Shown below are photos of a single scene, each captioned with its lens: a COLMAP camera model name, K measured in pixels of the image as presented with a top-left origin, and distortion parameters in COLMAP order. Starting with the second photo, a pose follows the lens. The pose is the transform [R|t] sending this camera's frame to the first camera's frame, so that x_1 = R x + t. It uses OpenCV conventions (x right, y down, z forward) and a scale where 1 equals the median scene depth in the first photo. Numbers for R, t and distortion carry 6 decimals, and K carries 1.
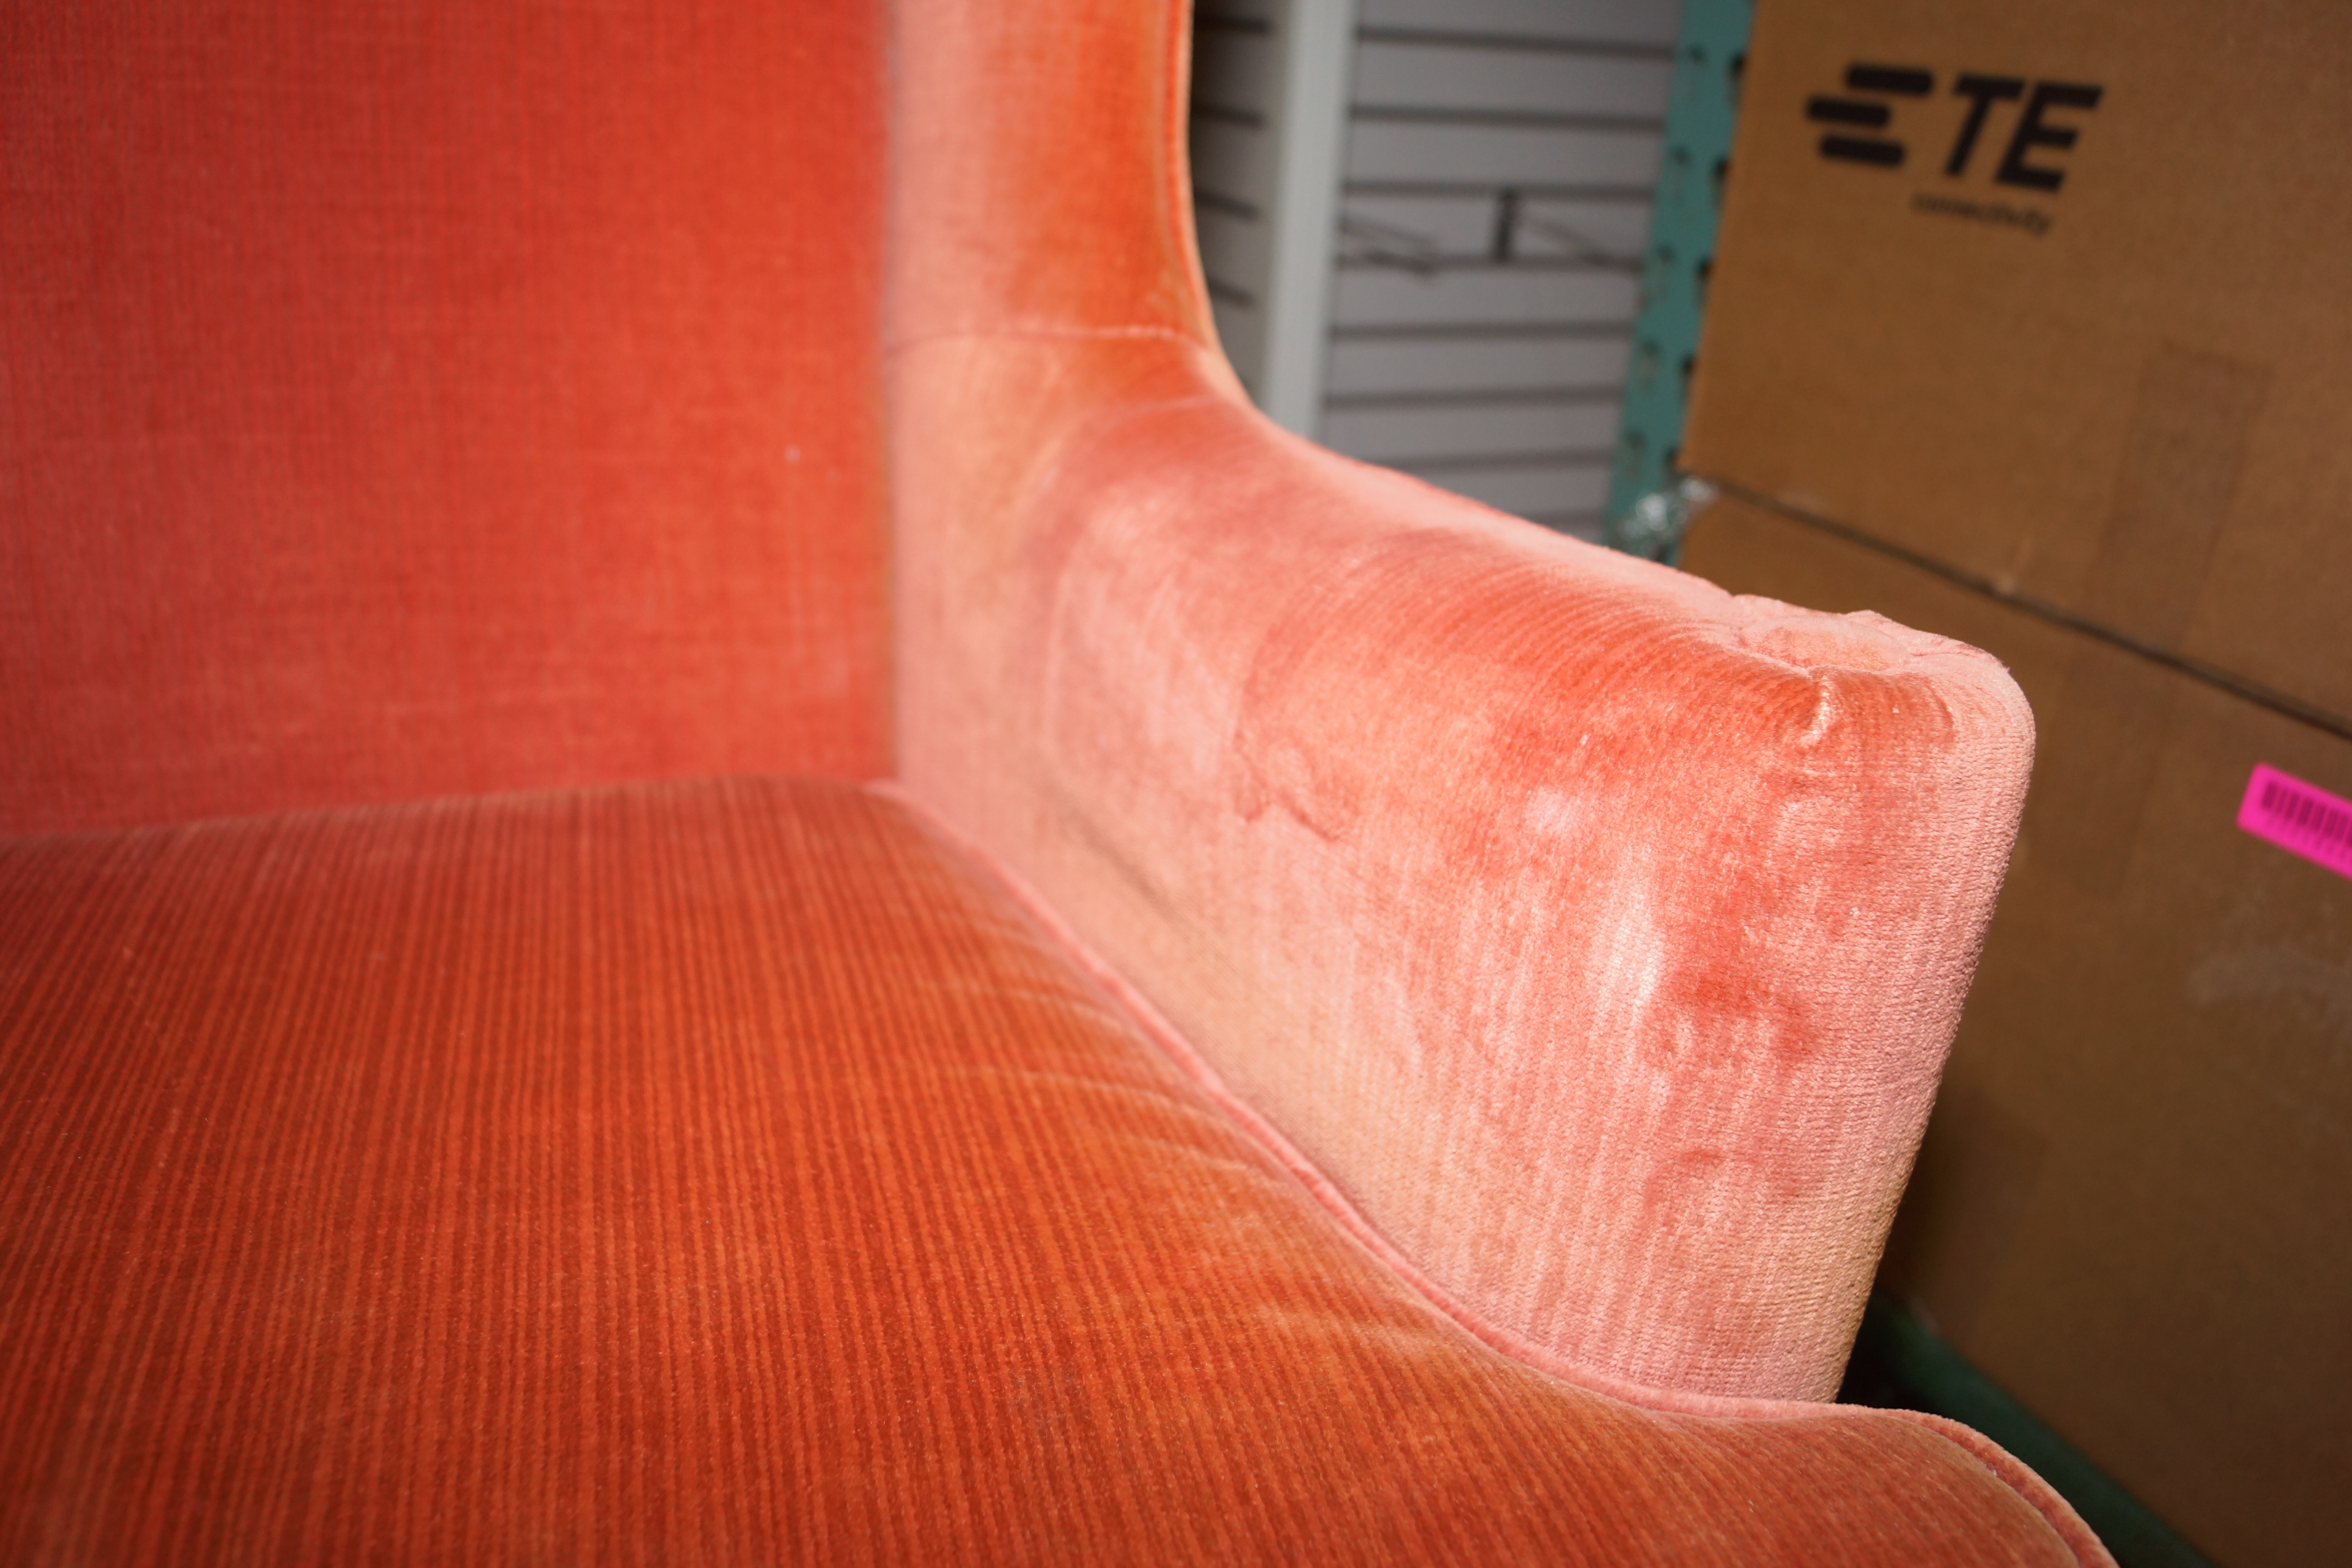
lens RADIAL K [[1766.9, 0, 1165.5], [0, 1766.9, 781.8], [0, 0, 1]] dist [-0.075101, -0.004141]
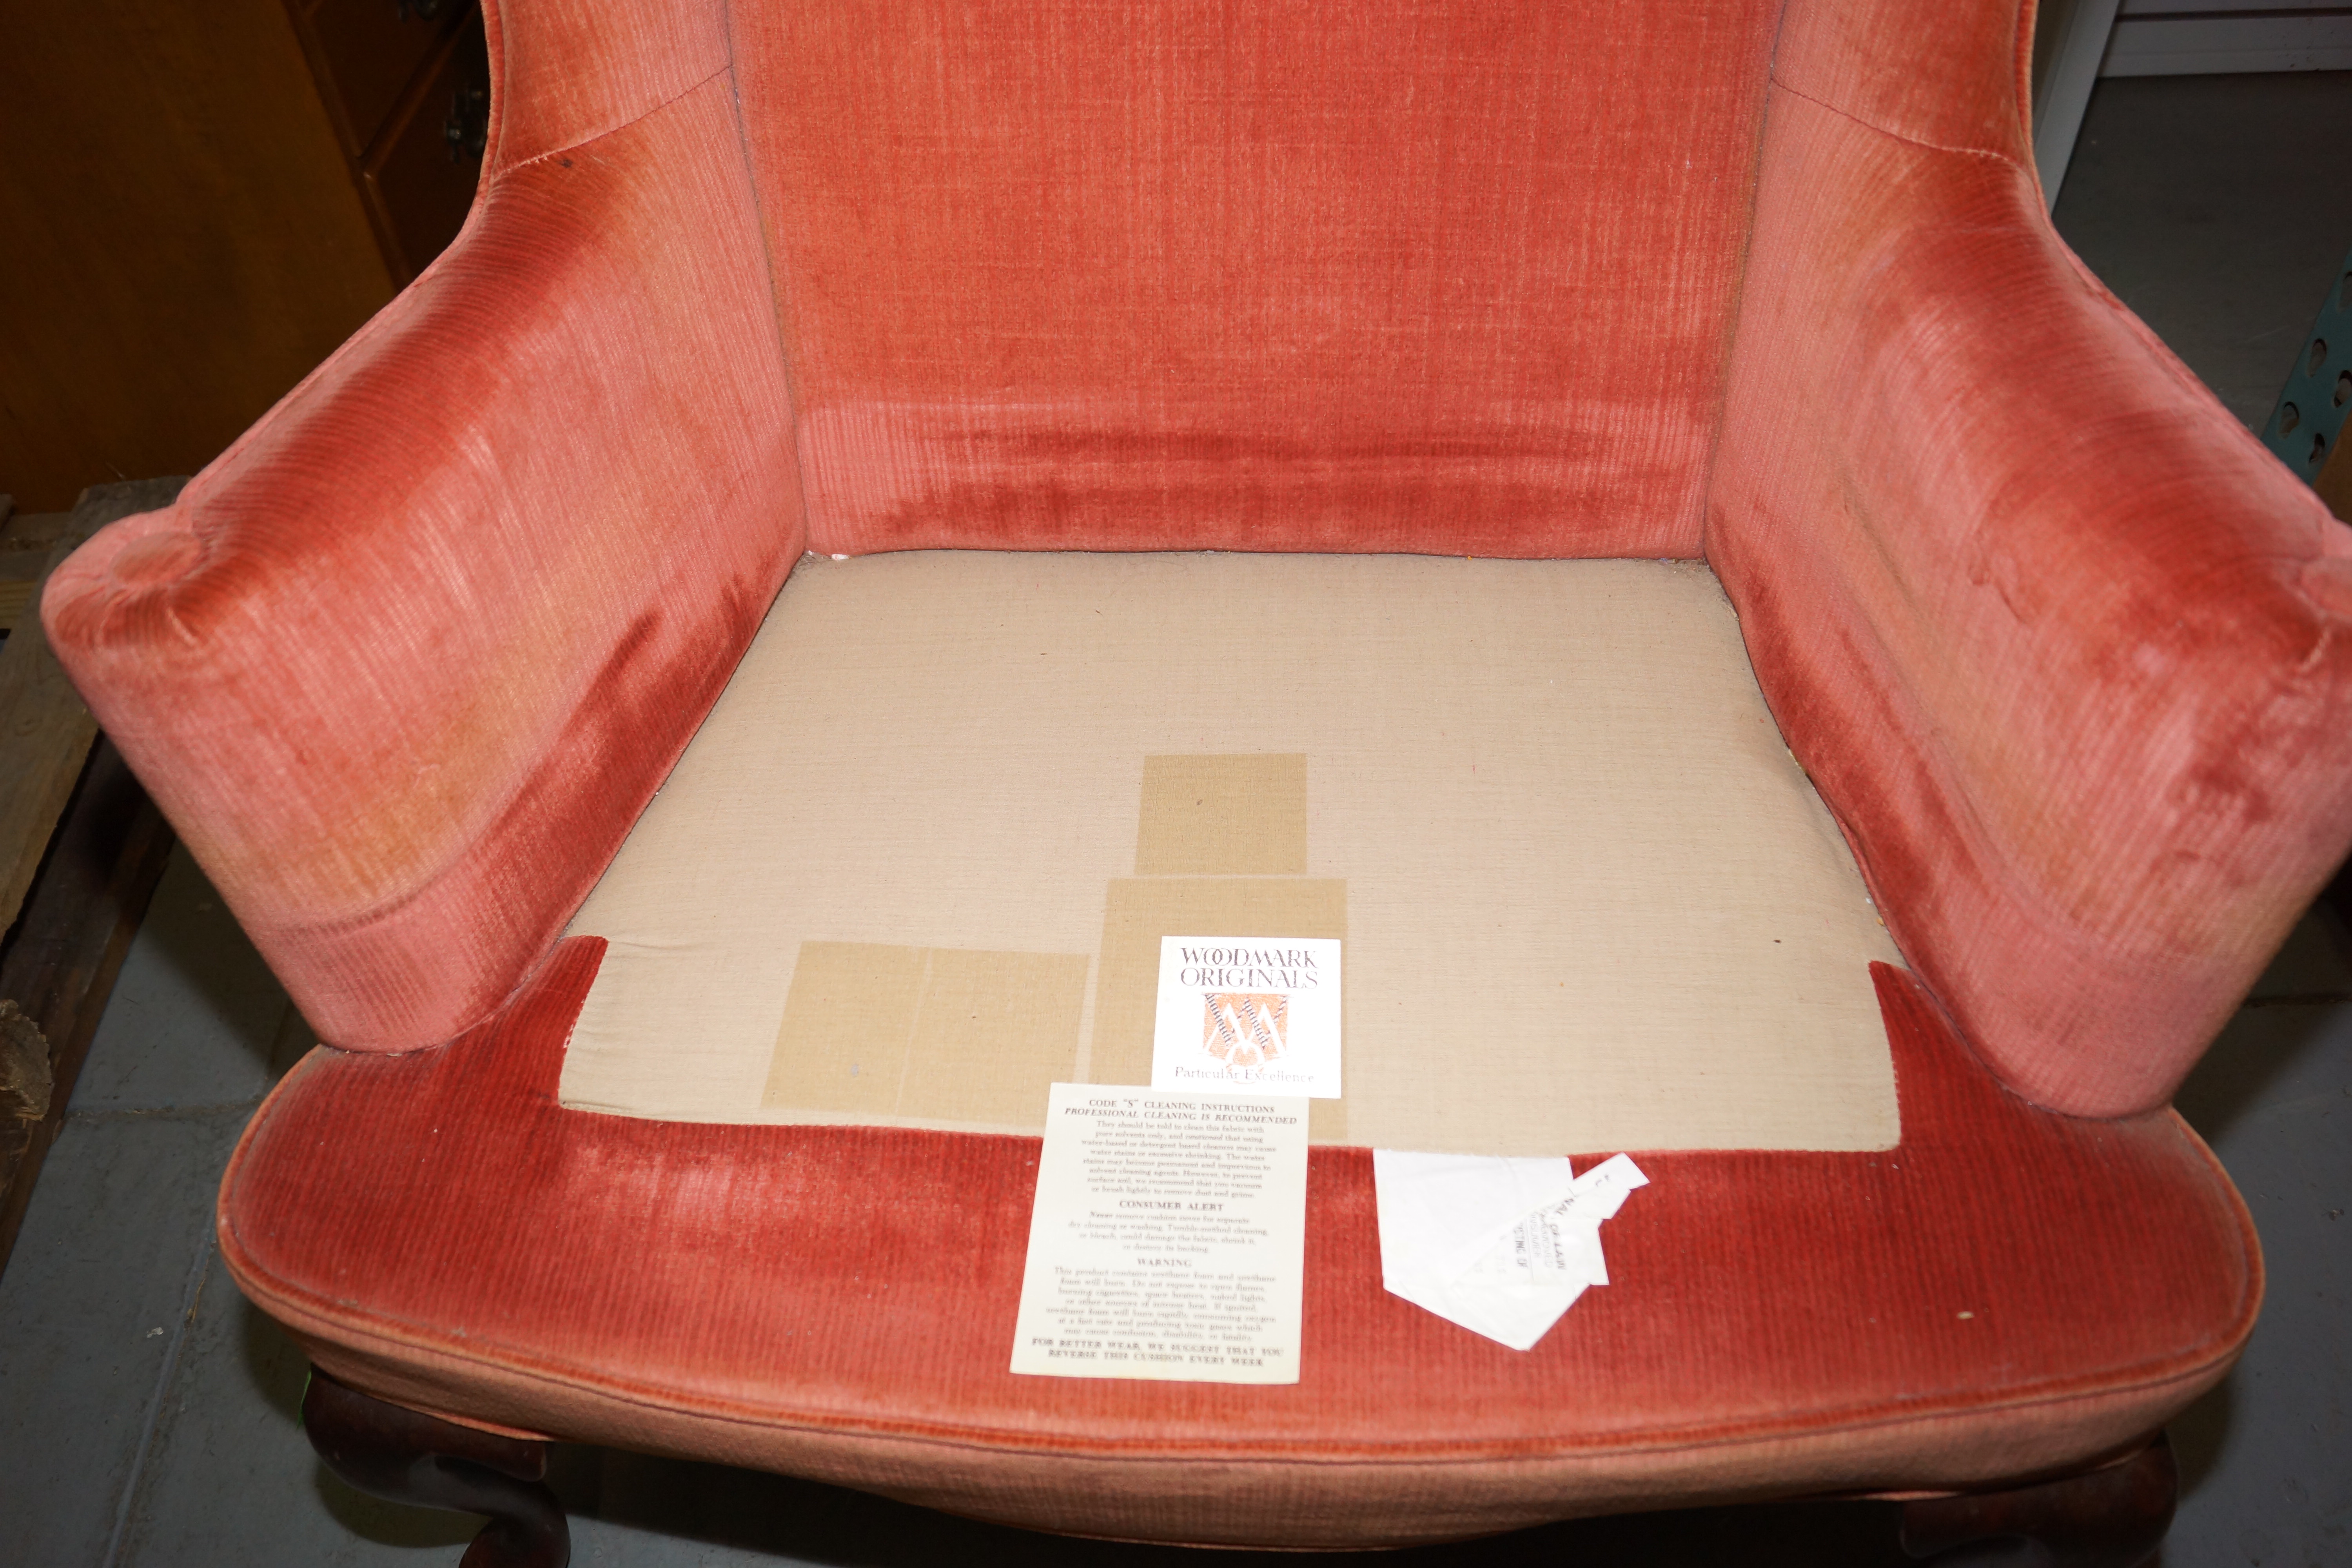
lens RADIAL K [[1766.9, 0, 1165.5], [0, 1766.9, 781.8], [0, 0, 1]] dist [-0.075101, -0.004141]
pose [[0.923188, 0.196904, -0.330080, -0.076407], [-0.054944, 0.917593, 0.393705, -0.396303], [0.380401, -0.345328, 0.857930, -0.714913]]
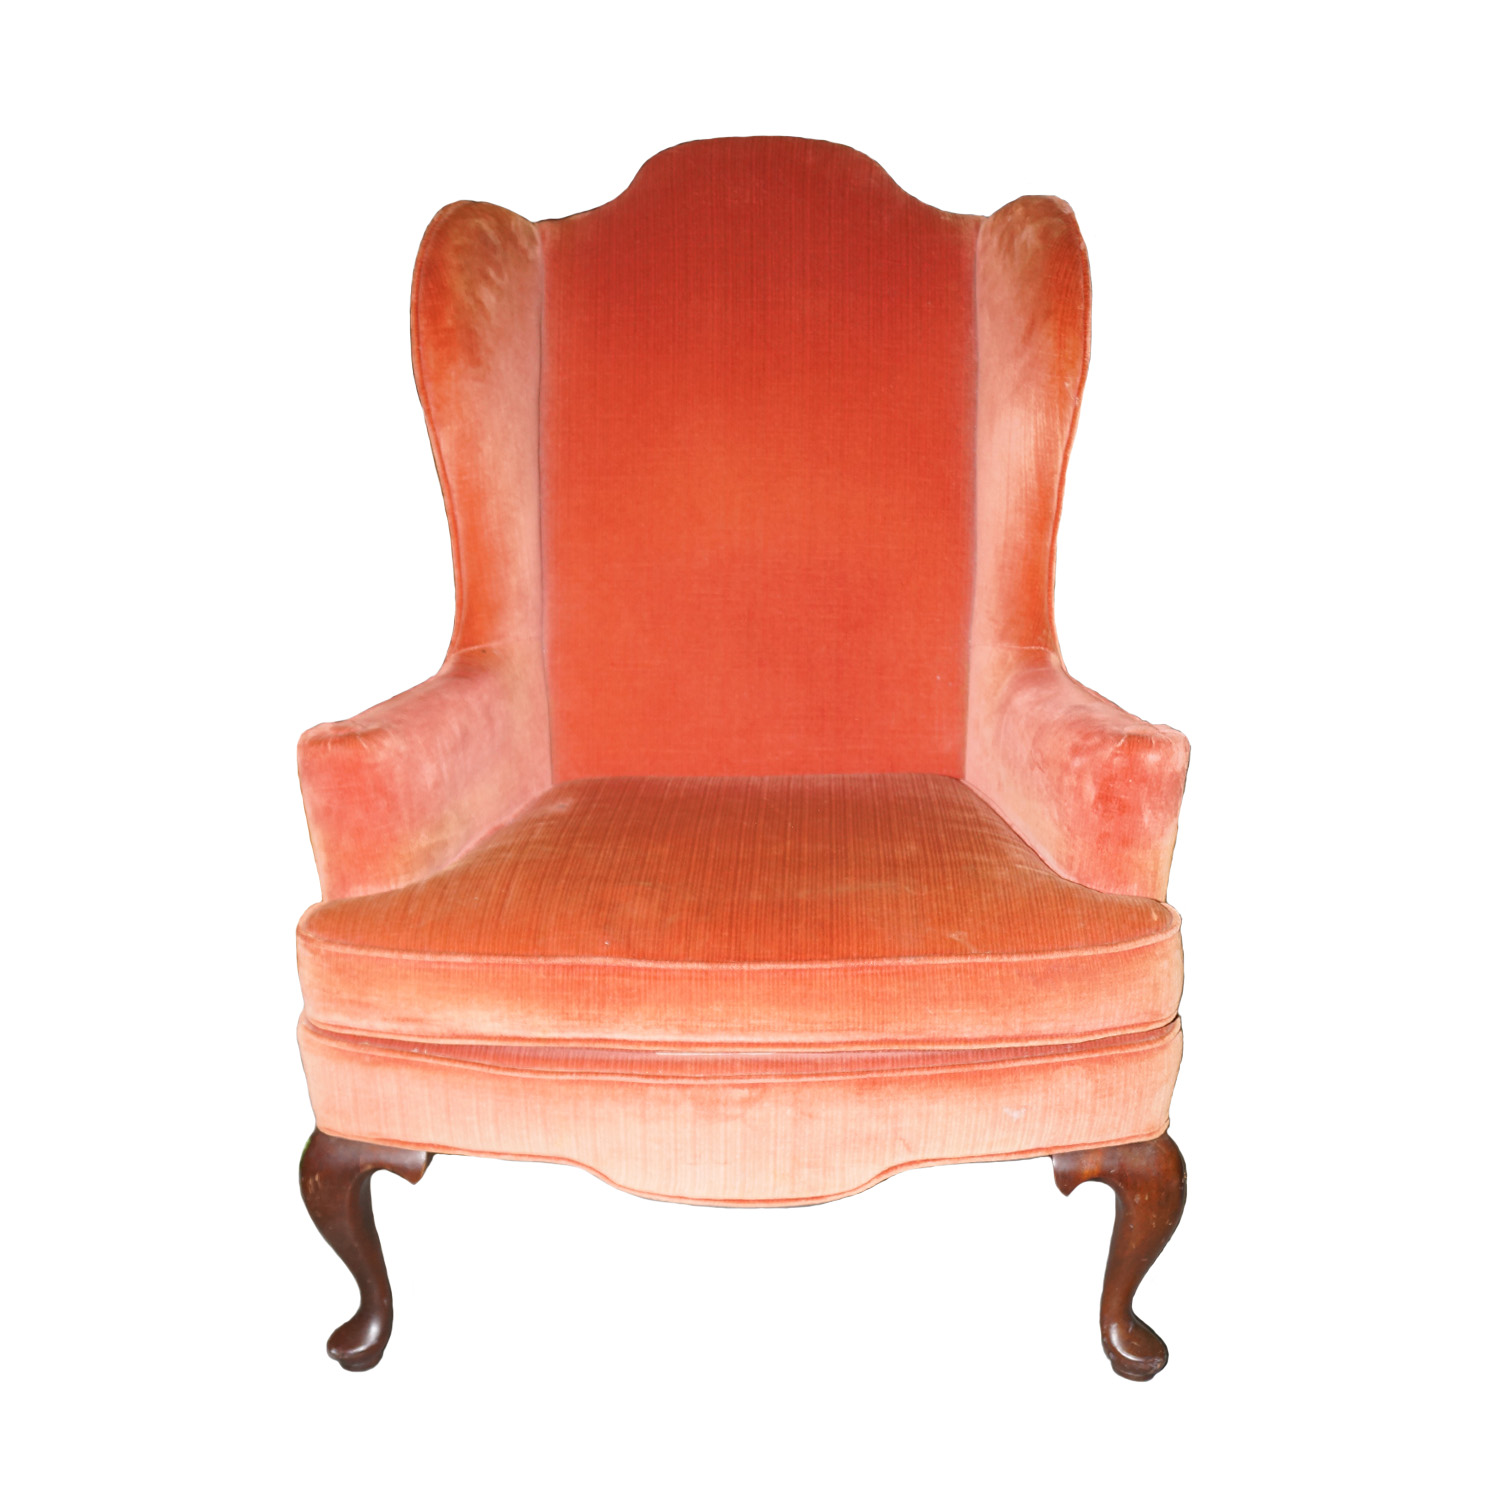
lens RADIAL K [[1368.8, 0, 781.7], [0, 1368.8, 755.8], [0, 0, 1]] dist [0.002179, 0.000258]
pose [[0.942806, 0.039070, -0.331043, 0.567764], [-0.072327, 0.993425, -0.088741, 0.322228], [0.325399, 0.107610, 0.939434, -2.310281]]
